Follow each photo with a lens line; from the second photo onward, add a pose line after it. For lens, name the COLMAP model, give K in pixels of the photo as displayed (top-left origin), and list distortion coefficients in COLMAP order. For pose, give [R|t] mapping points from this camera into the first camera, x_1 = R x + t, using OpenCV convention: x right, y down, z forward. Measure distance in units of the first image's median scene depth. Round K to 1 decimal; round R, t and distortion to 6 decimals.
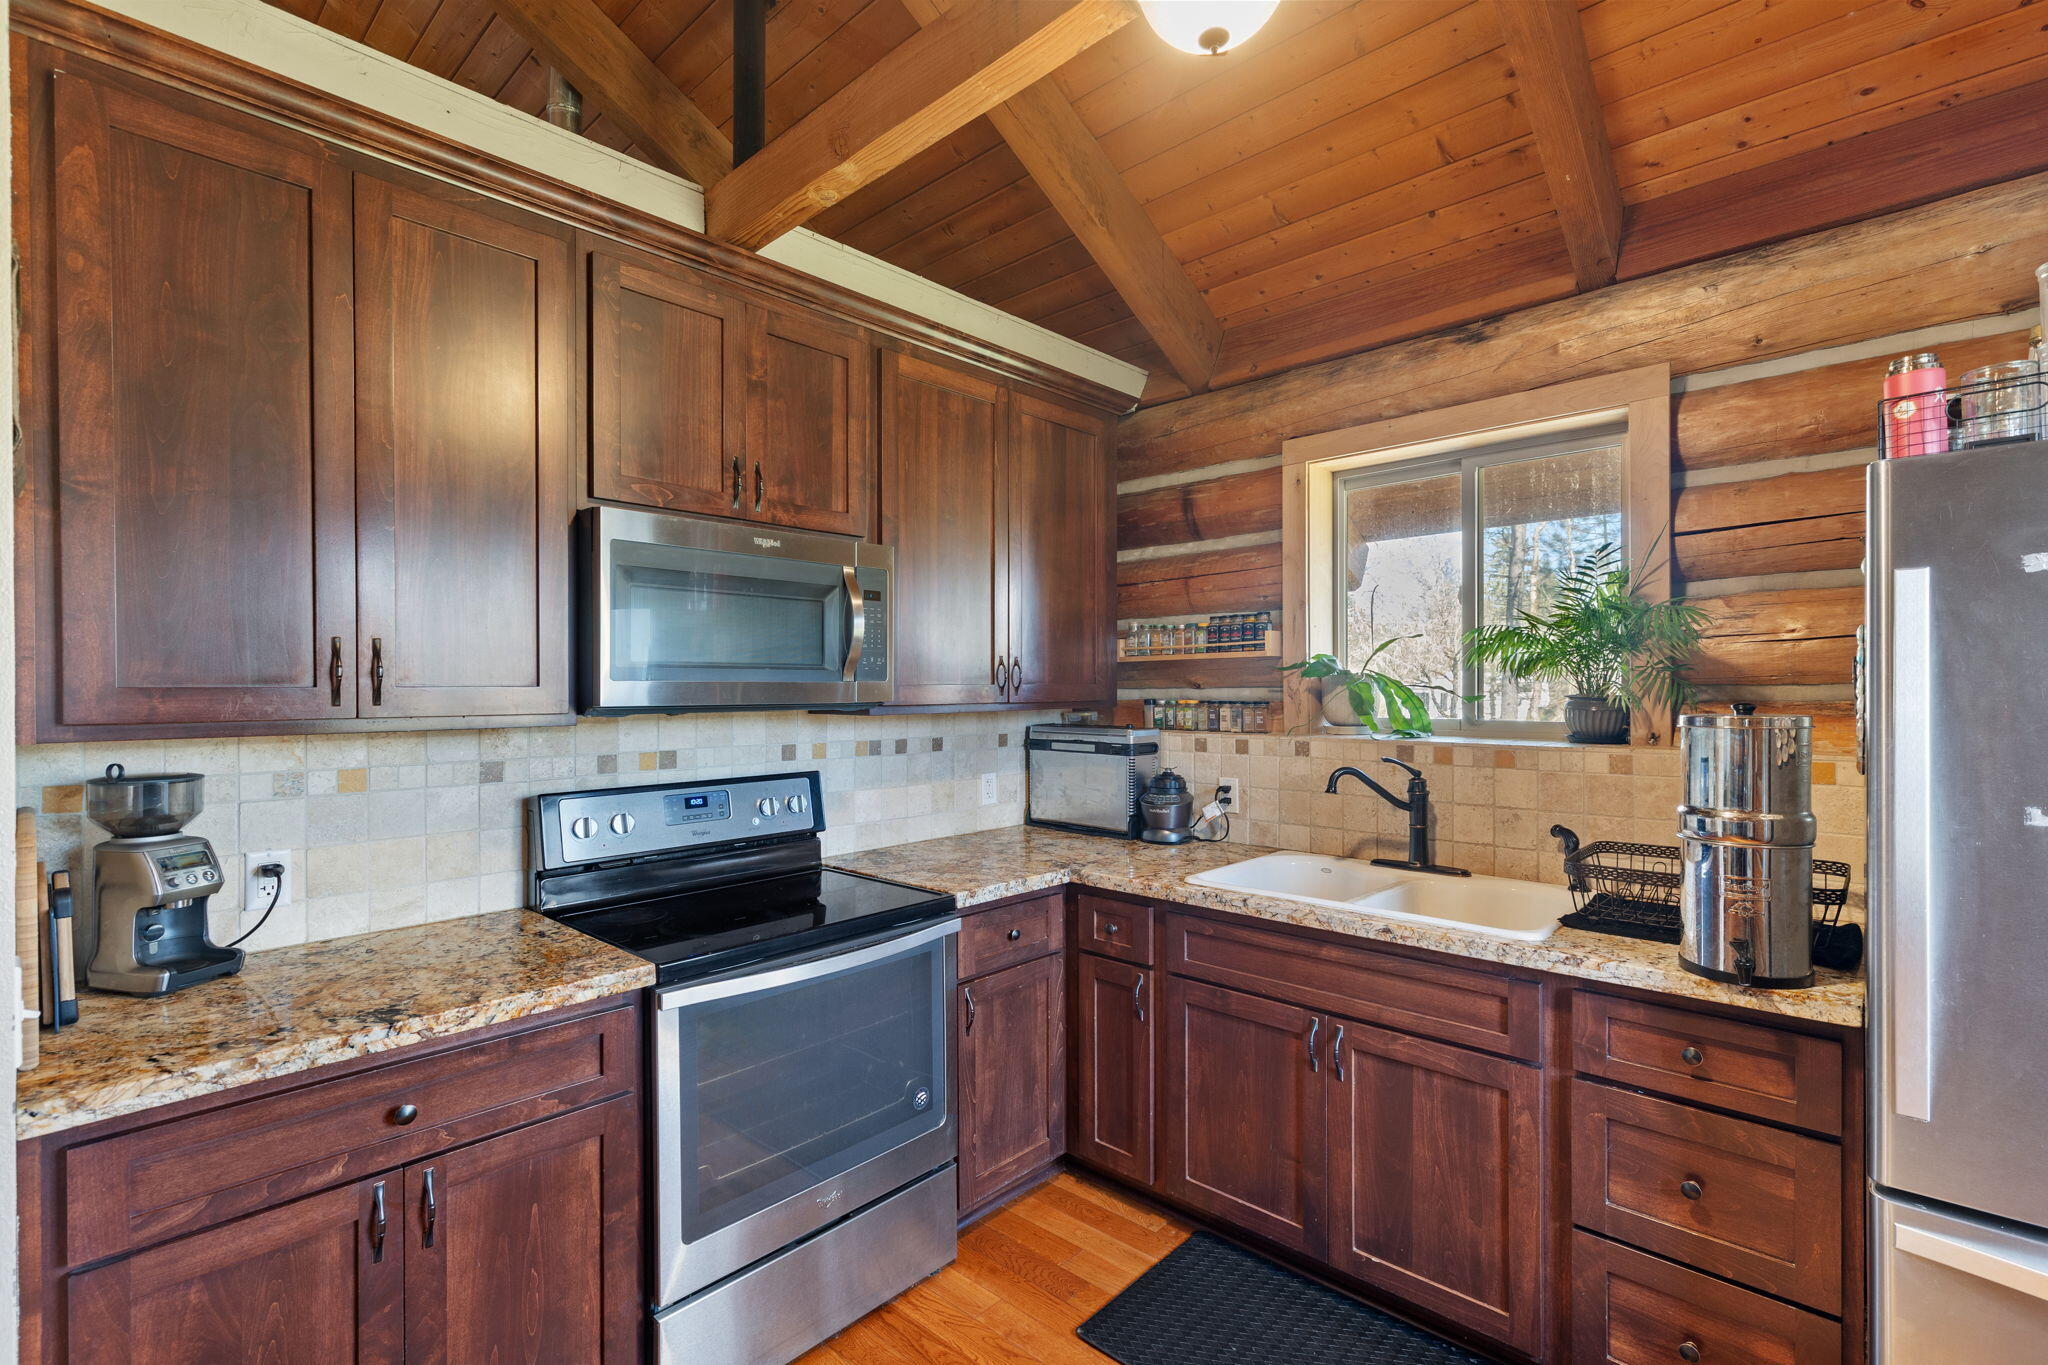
lens RADIAL K [[935.8, 0, 1028.1], [0, 935.8, 684.9], [0, 0, 1]] dist [0.005196, -0.000379]
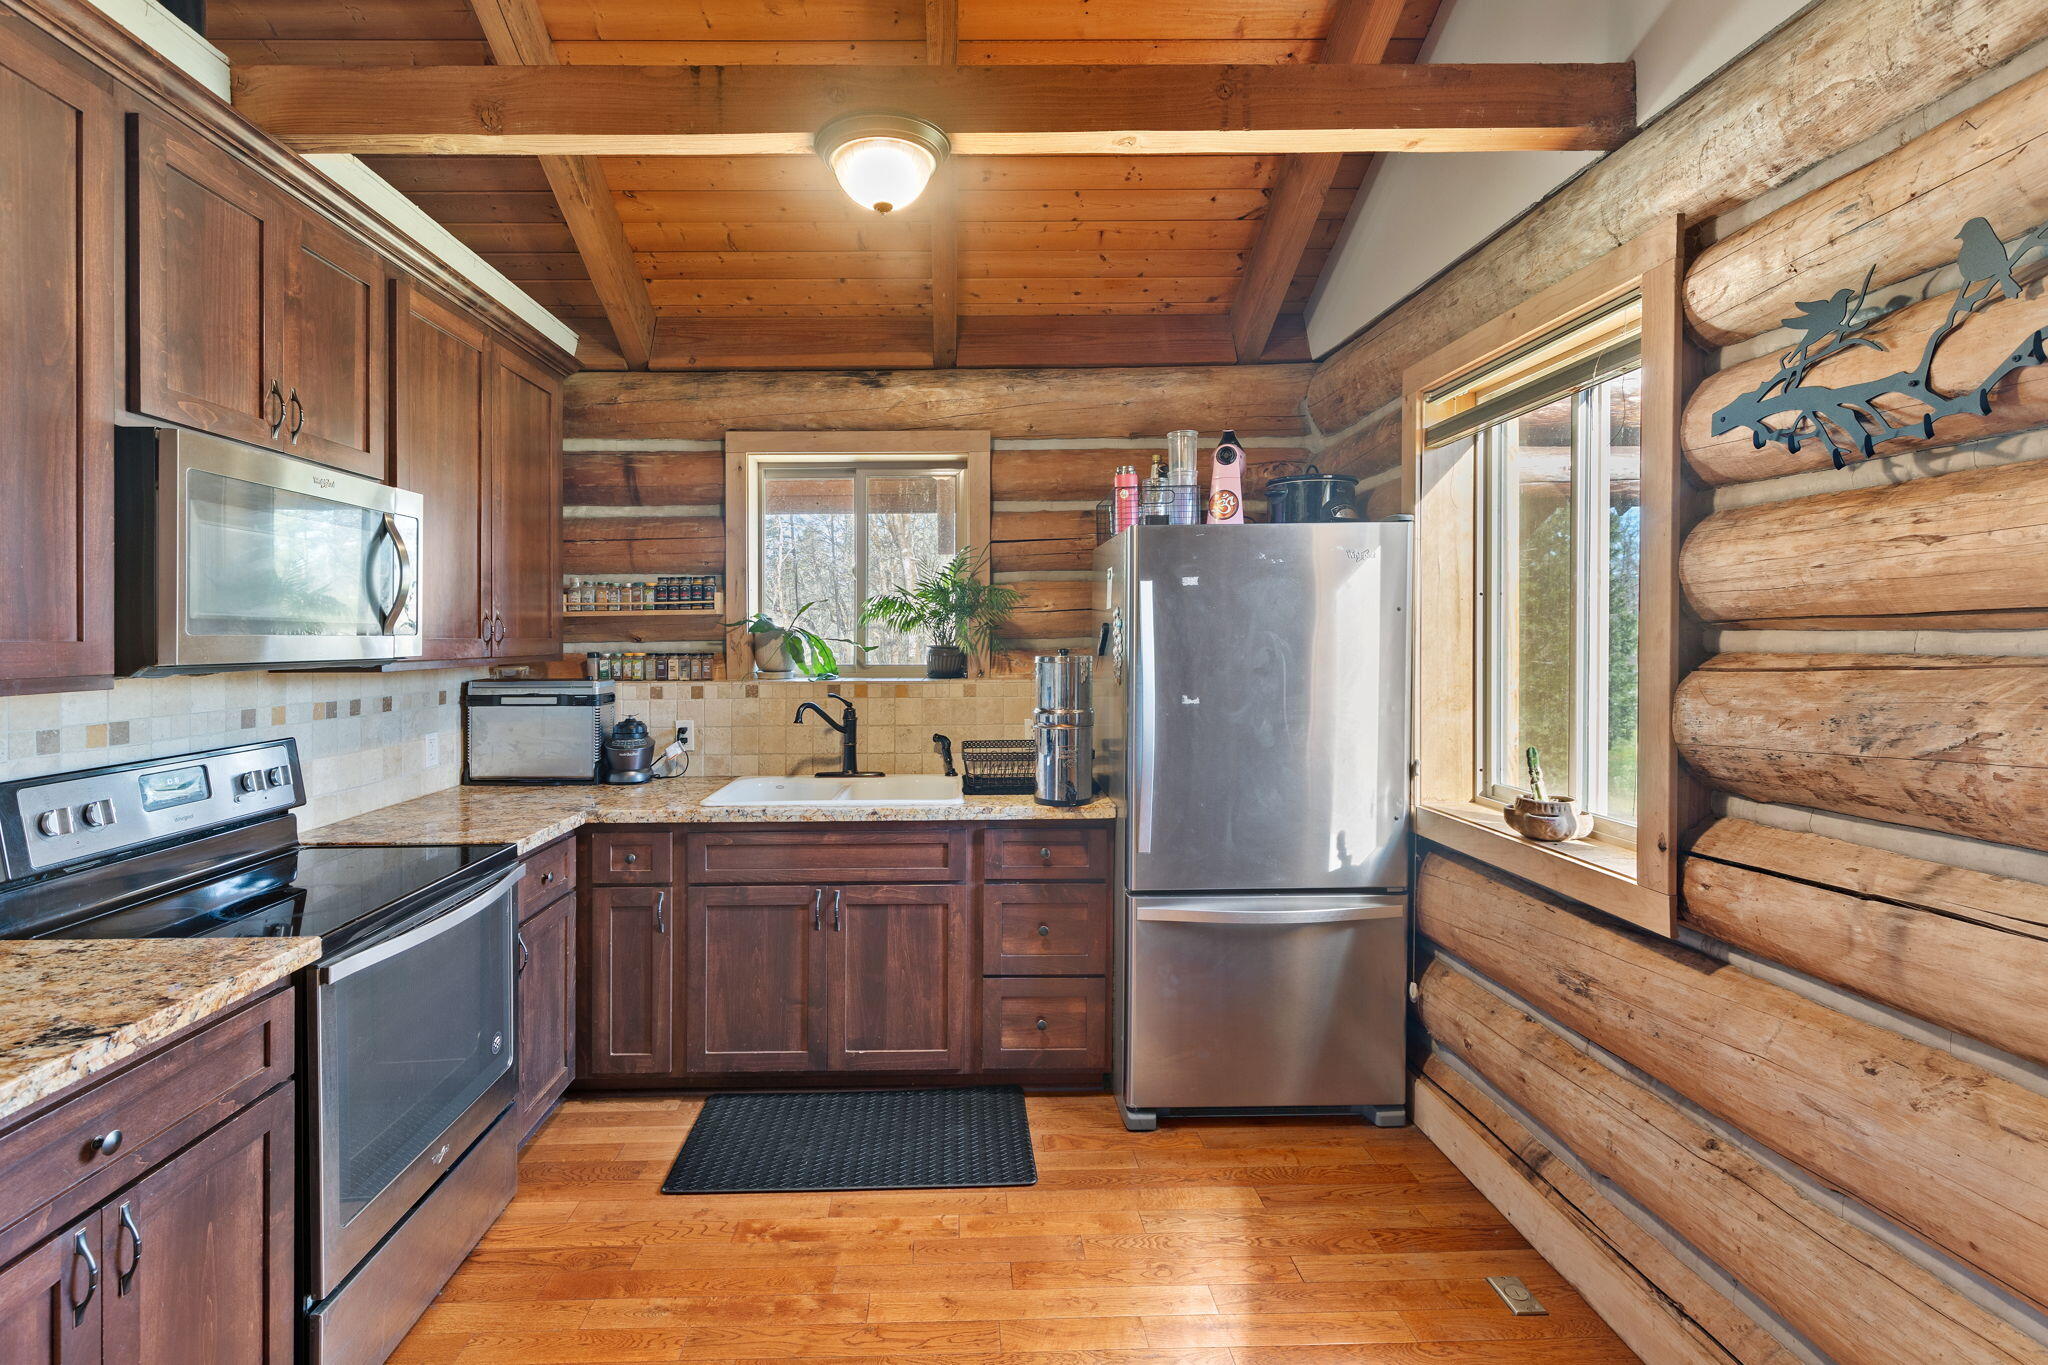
lens RADIAL K [[976.2, 0, 1033.8], [0, 976.2, 654.5], [0, 0, 1]] dist [0.001413, -0.000719]
pose [[0.666855, -0.013140, 0.745072, -0.447905], [0.001272, 0.999863, 0.016496, 0.000140], [-0.745187, -0.010053, 0.666780, -0.126138]]
